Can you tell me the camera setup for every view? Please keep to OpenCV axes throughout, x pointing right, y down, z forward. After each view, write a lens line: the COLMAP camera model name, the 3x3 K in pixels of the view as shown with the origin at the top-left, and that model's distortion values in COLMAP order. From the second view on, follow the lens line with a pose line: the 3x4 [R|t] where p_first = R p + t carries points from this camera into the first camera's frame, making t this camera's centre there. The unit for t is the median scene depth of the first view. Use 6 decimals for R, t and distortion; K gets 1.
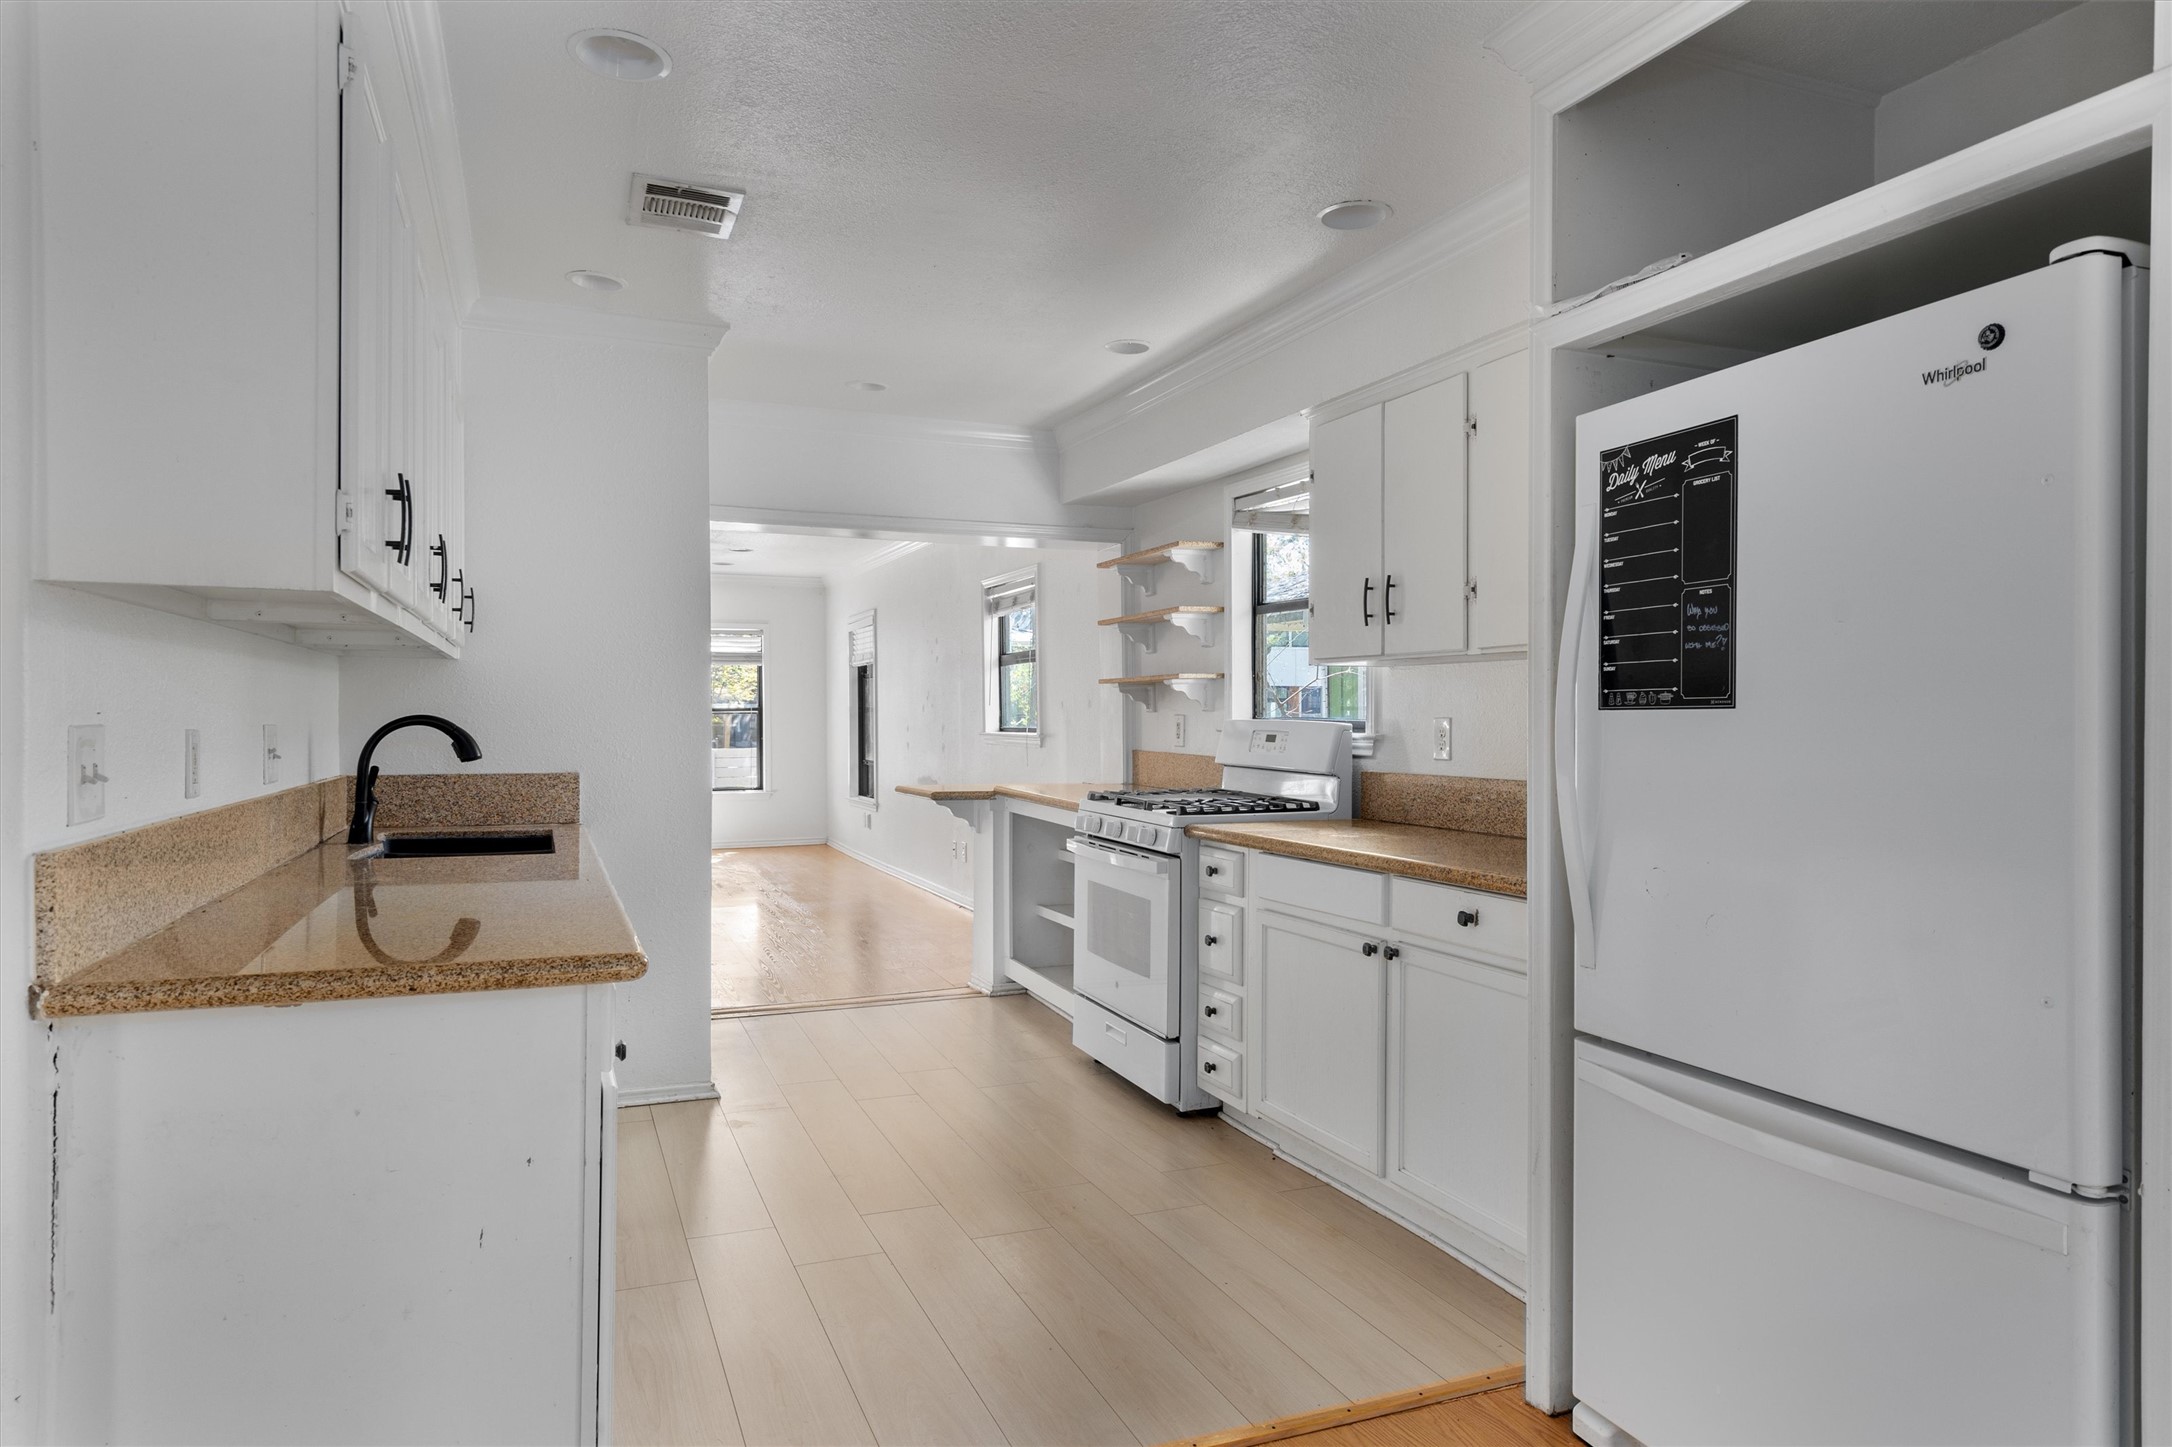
lens RADIAL K [[1281.1, 0, 1086.0], [0, 1281.1, 723.5], [0, 0, 1]] dist [-0.001043, -0.000313]
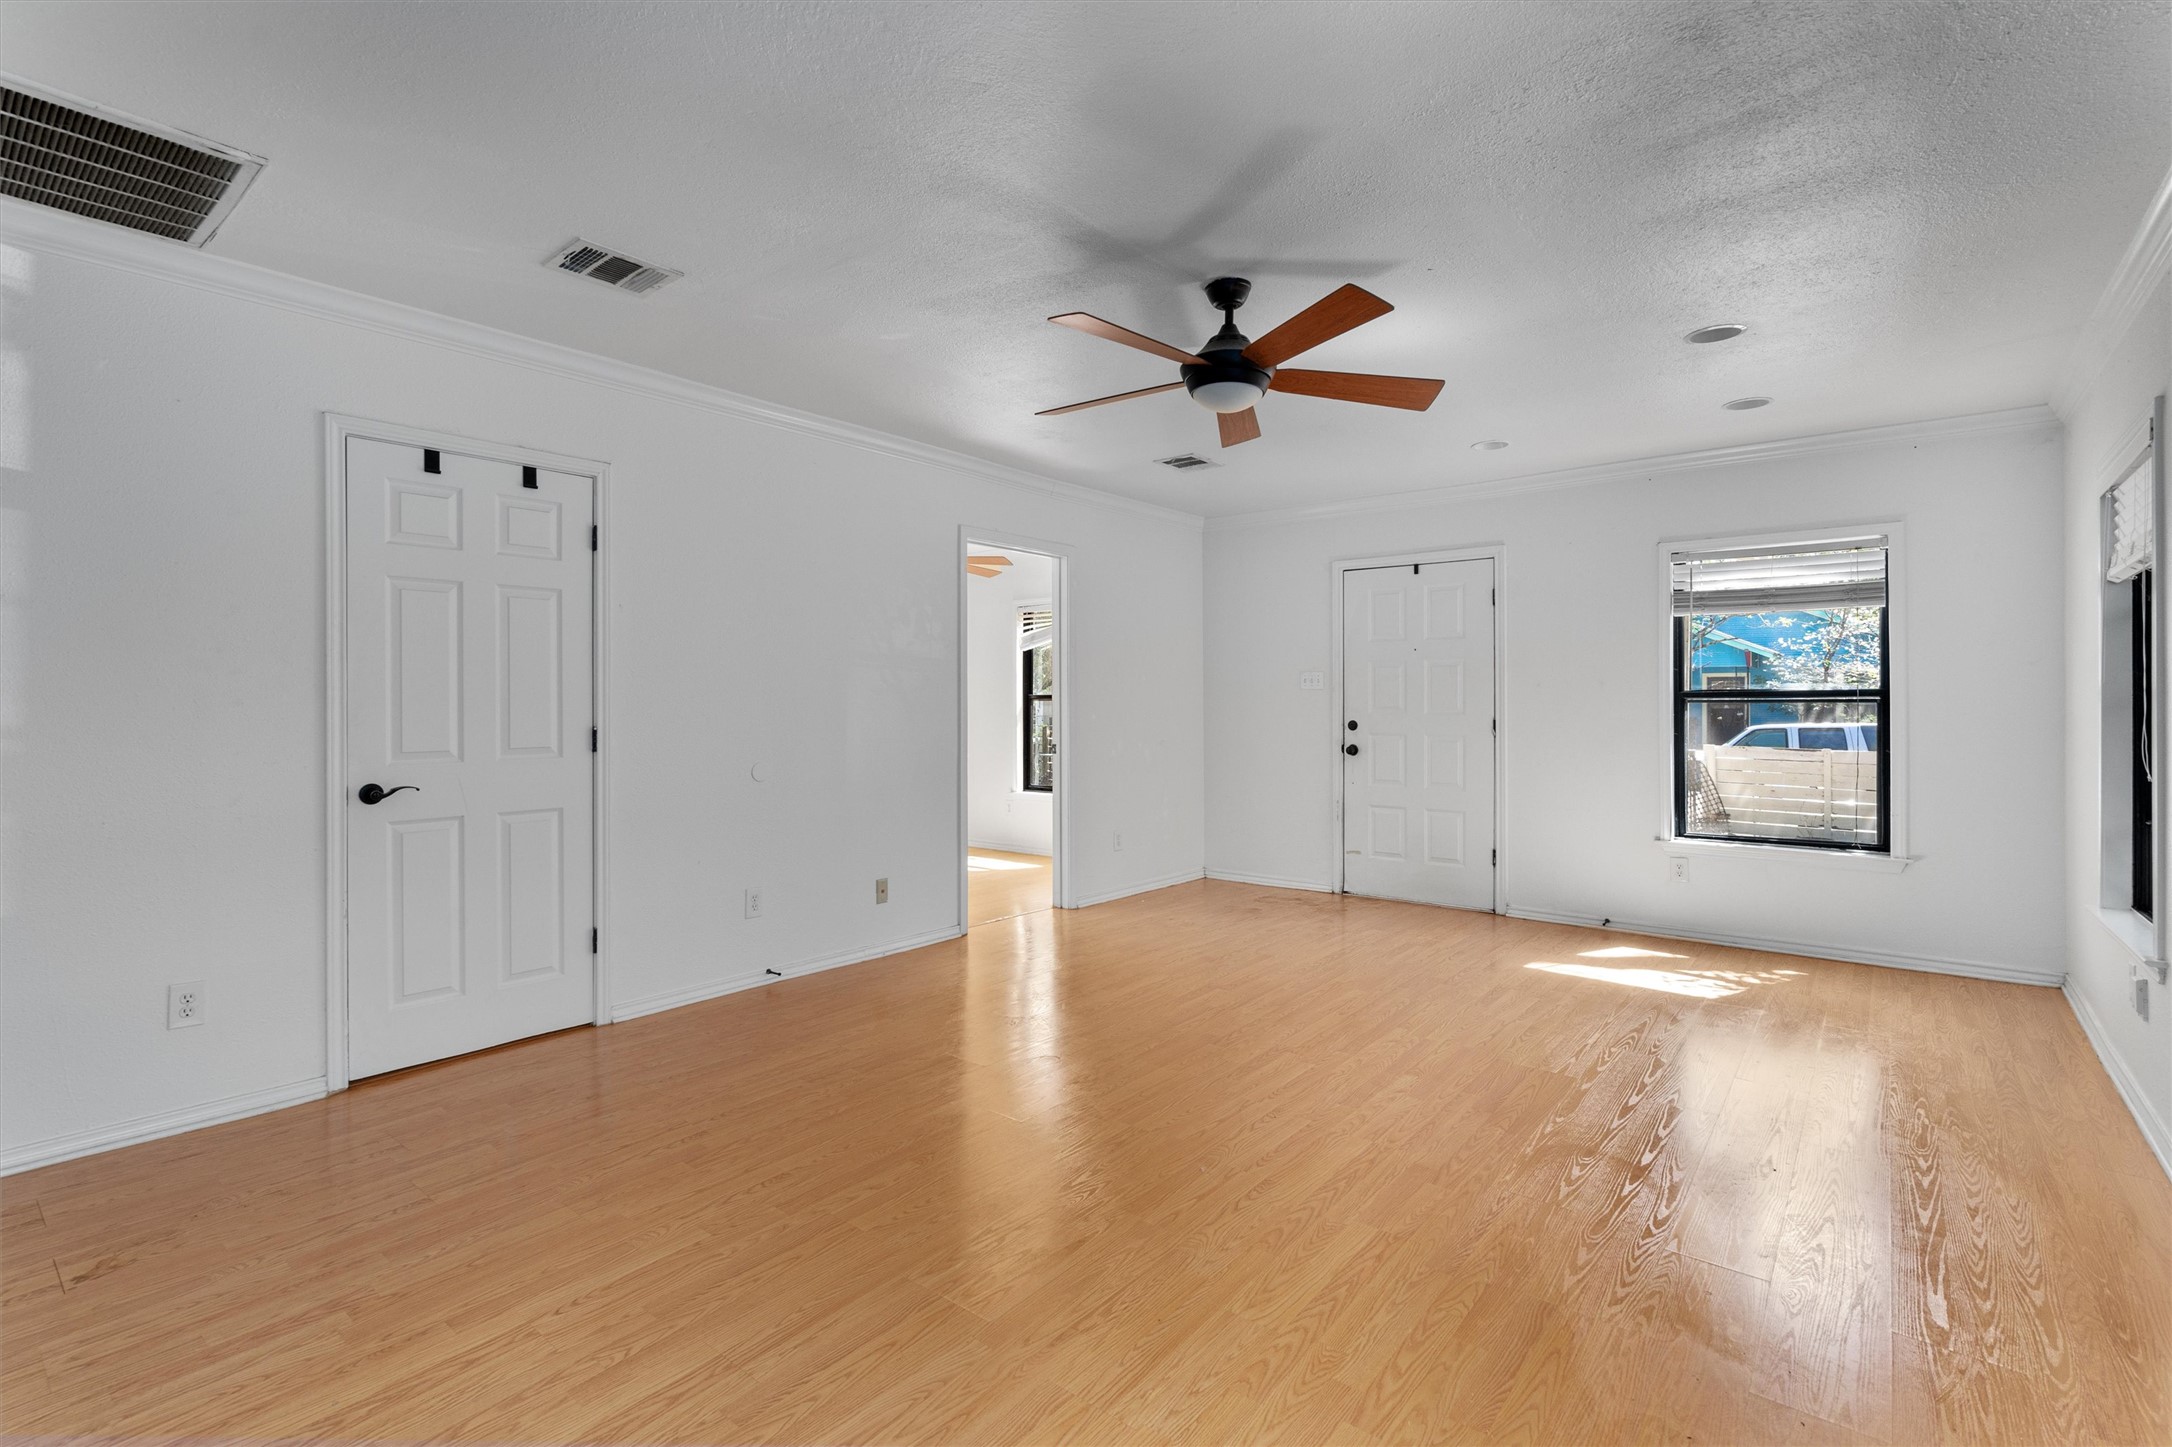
lens RADIAL K [[994.5, 0, 1114.9], [0, 994.5, 707.9], [0, 0, 1]] dist [0.022896, 0.000000]
pose [[0.481547, 0.002175, -0.876418, -0.114274], [-0.007496, 0.999971, -0.001637, -0.004449], [0.876388, 0.007357, 0.481549, 1.186153]]
